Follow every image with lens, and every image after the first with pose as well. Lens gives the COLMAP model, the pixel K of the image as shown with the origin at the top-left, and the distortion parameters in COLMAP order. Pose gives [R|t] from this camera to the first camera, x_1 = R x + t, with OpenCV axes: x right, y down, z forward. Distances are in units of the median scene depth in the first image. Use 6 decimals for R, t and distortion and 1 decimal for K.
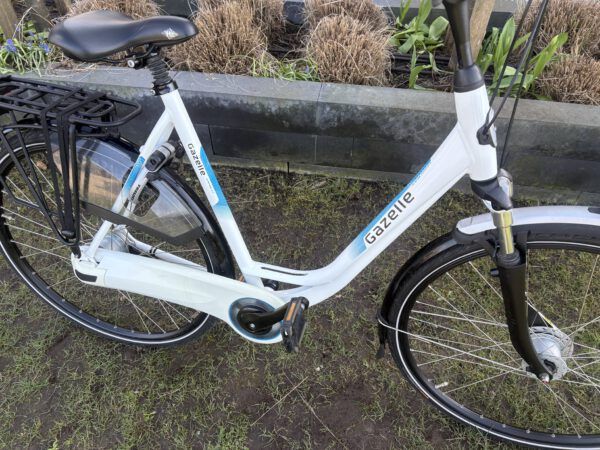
lens RADIAL K [[453.8, 0, 305.5], [0, 453.8, 229.6], [0, 0, 1]] dist [0.051624, -0.059814]
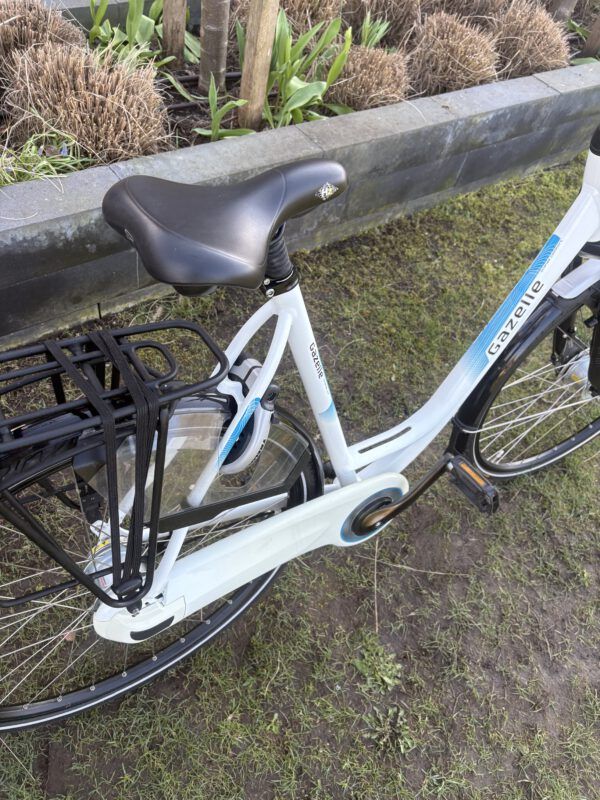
lens RADIAL K [[605.1, 0, 300.3], [0, 605.1, 393.3], [0, 0, 1]] dist [0.051624, -0.059814]
pose [[0.689522, -0.489243, 0.534042, -0.392903], [0.386003, 0.872147, 0.300603, -0.203168], [-0.612830, -0.001130, 0.790214, 0.174552]]
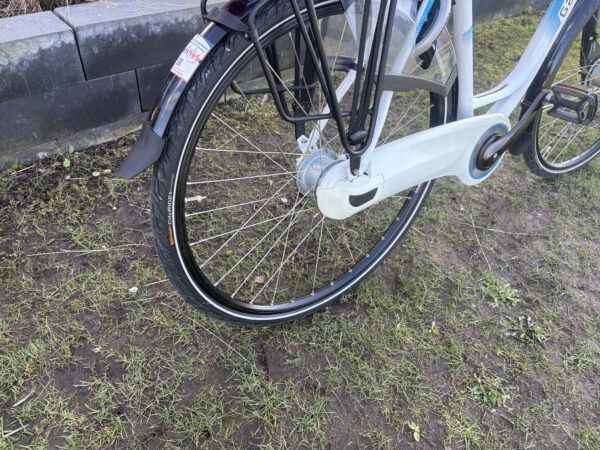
lens RADIAL K [[453.8, 0, 301.4], [0, 453.8, 216.2], [0, 0, 1]] dist [0.051624, -0.059814]
pose [[0.633665, -0.481897, 0.605181, -0.637477], [0.478641, 0.858797, 0.182678, -0.032918], [-0.607759, 0.173907, 0.774845, 0.318633]]
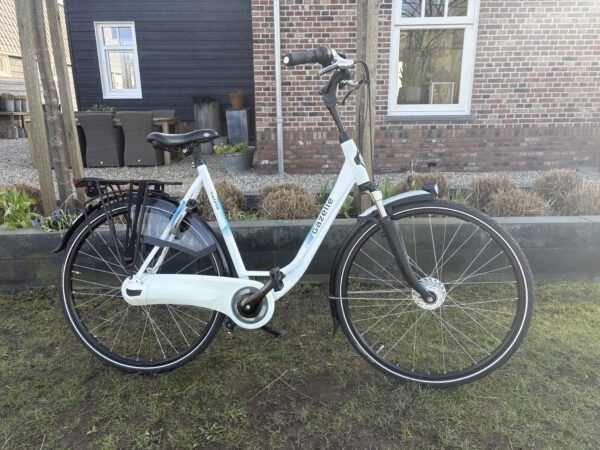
lens RADIAL K [[453.8, 0, 304.1], [0, 453.8, 223.0], [0, 0, 1]] dist [0.051624, -0.059814]
pose [[0.989132, -0.067588, 0.130571, -0.068301], [0.126012, 0.847256, -0.516021, 0.481315], [-0.075751, 0.526867, 0.846565, -0.275243]]
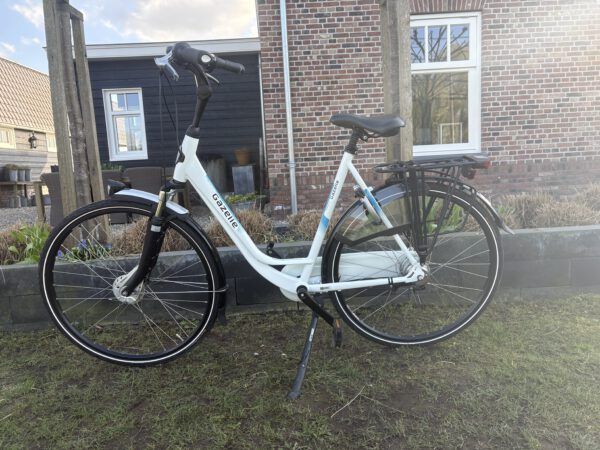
lens RADIAL K [[453.8, 0, 302.0], [0, 453.8, 222.2], [0, 0, 1]] dist [0.051624, -0.059814]
pose [[0.984866, -0.090709, 0.147687, -0.211409], [0.164533, 0.757174, -0.632152, 0.527137], [-0.054483, 0.646884, 0.760639, -0.106655]]
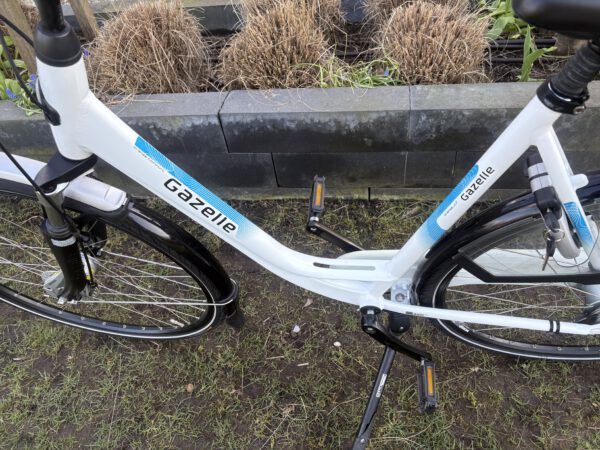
lens RADIAL K [[453.8, 0, 305.6], [0, 453.8, 230.1], [0, 0, 1]] dist [0.051624, -0.059814]
pose [[0.993831, -0.083081, -0.073472, -0.107843], [0.081671, 0.996416, -0.022003, -0.070902], [0.075037, 0.015867, 0.997054, 0.202099]]
